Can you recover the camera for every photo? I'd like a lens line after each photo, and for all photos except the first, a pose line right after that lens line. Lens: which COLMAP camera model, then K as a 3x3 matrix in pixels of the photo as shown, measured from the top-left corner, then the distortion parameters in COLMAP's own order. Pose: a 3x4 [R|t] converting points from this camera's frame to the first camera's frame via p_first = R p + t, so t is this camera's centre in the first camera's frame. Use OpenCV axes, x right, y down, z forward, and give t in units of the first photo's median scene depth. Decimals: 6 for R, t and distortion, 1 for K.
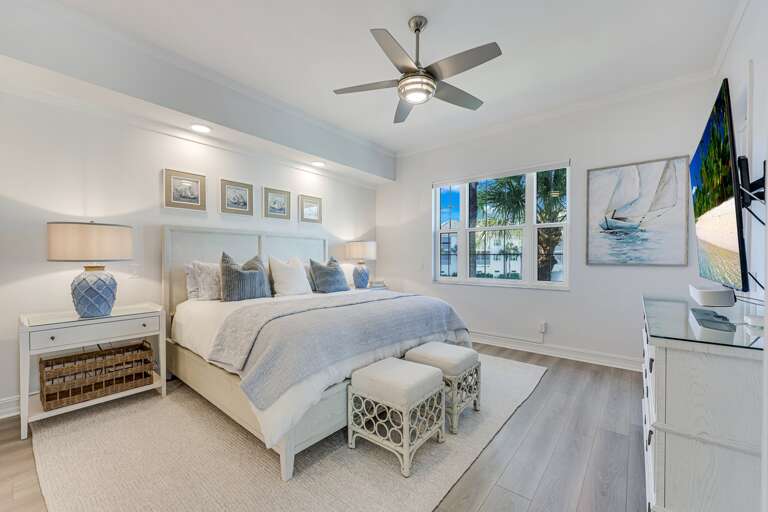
lens RADIAL K [[311.6, 0, 383.3], [0, 311.6, 255.7], [0, 0, 1]] dist [0.002148, 0.000130]
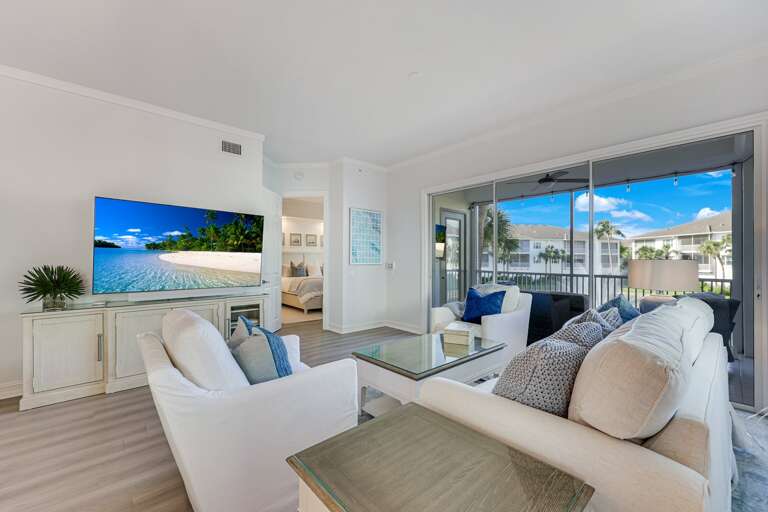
lens RADIAL K [[311.6, 0, 380.8], [0, 311.6, 251.1], [0, 0, 1]] dist [0.002148, 0.000130]
pose [[0.984566, -0.003516, -0.174978, 0.625807], [-0.000256, 0.999768, -0.021531, -0.030809], [0.175013, 0.021244, 0.984337, -1.309339]]
